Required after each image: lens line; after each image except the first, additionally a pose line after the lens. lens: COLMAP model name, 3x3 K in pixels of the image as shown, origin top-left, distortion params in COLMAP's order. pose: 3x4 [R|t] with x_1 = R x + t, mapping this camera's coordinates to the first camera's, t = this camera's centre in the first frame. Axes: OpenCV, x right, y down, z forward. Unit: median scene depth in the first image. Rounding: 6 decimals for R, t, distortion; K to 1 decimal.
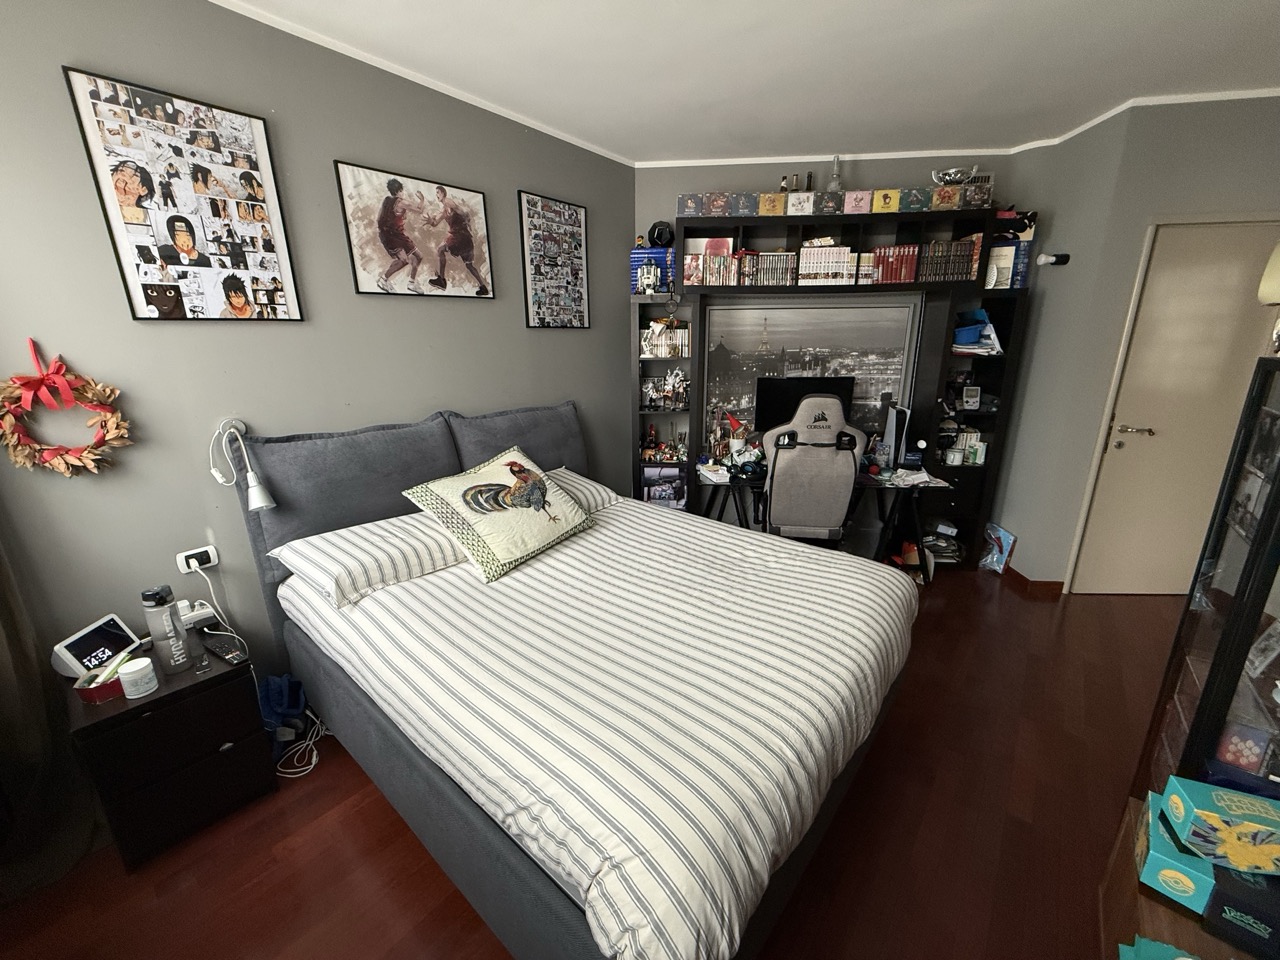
lens RADIAL K [[510.1, 0, 639.2], [0, 510.1, 479.9], [0, 0, 1]] dist [0.000542, 0.000292]
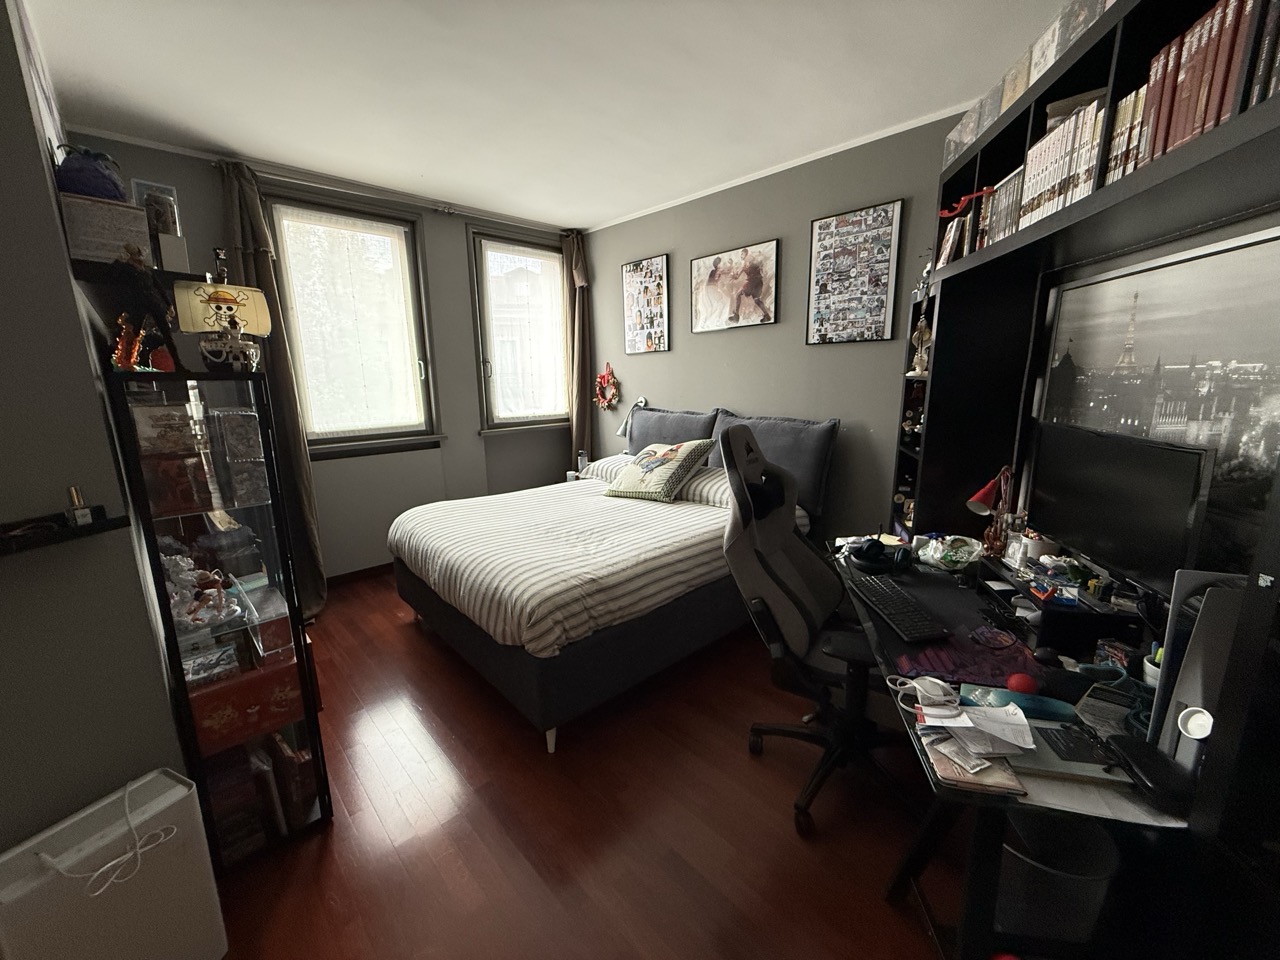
lens RADIAL K [[510.1, 0, 639.1], [0, 510.1, 481.2], [0, 0, 1]] dist [0.000542, 0.000292]
pose [[-0.126266, 0.220605, -0.967156, 0.958912], [-0.242830, 0.938424, 0.245754, -0.213586], [0.961816, 0.265884, -0.064921, 0.831121]]
